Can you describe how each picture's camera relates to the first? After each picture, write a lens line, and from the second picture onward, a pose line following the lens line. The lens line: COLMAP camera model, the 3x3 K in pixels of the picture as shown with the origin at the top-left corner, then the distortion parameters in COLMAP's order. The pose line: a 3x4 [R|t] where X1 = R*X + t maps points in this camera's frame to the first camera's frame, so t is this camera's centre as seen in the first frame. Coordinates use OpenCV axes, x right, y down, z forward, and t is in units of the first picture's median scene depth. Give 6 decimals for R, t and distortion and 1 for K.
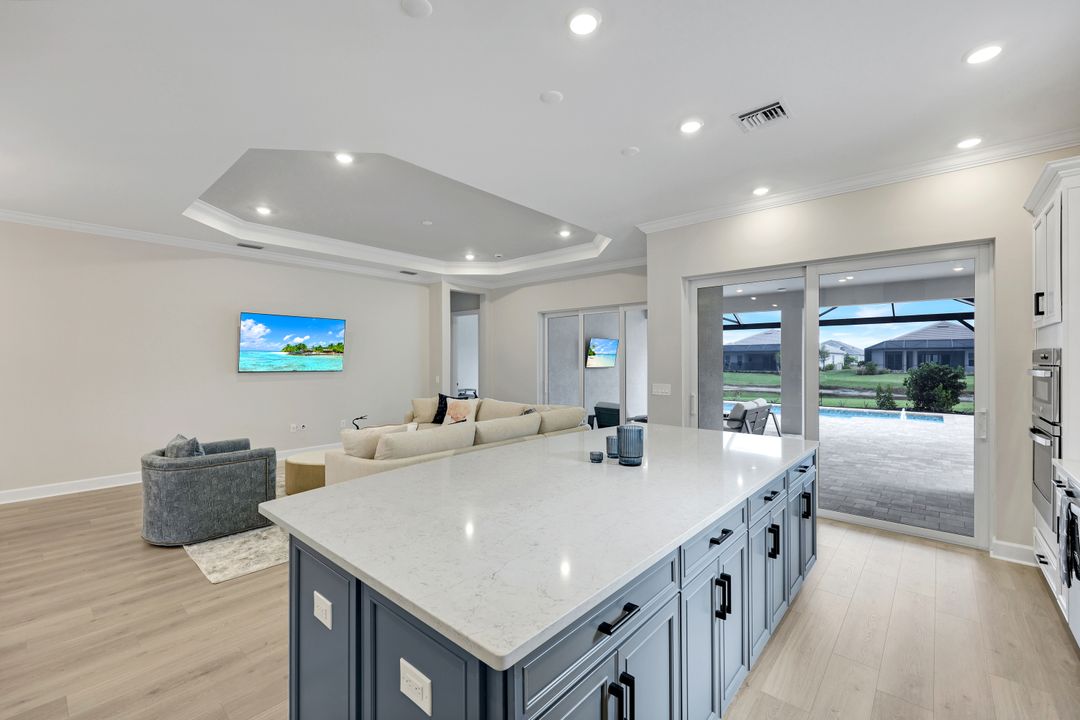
lens RADIAL K [[454.2, 0, 534.6], [0, 454.2, 356.2], [0, 0, 1]] dist [0.003972, 0.000735]
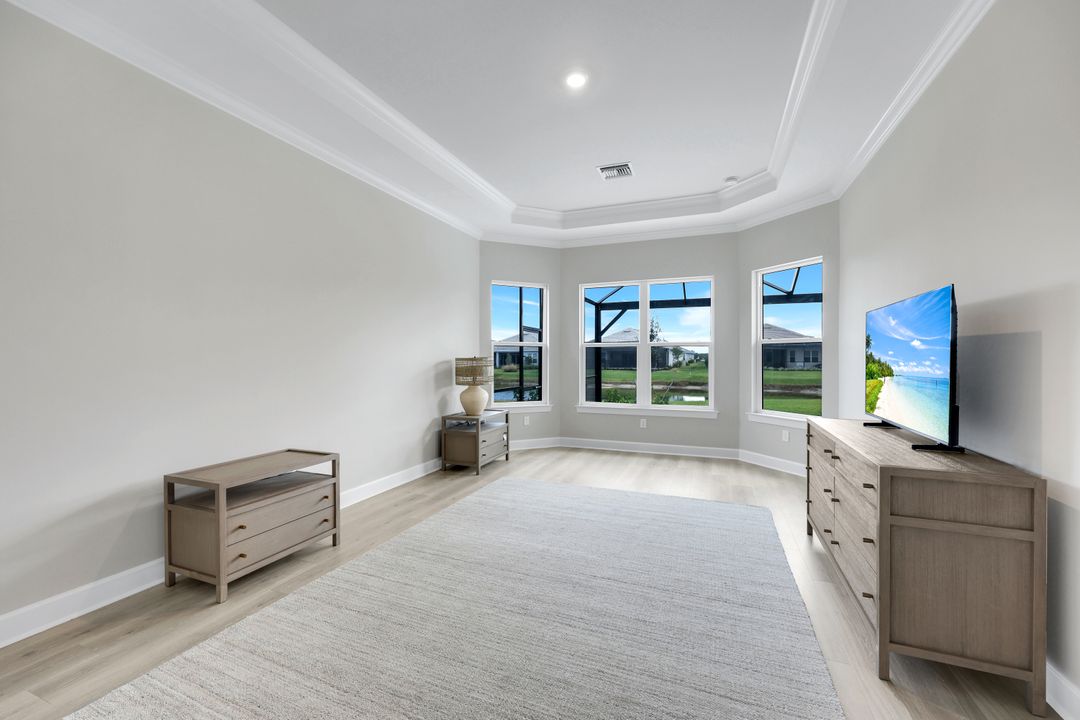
lens RADIAL K [[439.9, 0, 540.5], [0, 439.9, 364.1], [0, 0, 1]] dist [0.002594, -0.000712]
pose [[0.937373, -0.003298, 0.348310, -0.113448], [-0.004902, 0.999731, 0.022660, 0.018360], [-0.348291, -0.022948, 0.937105, 0.846037]]
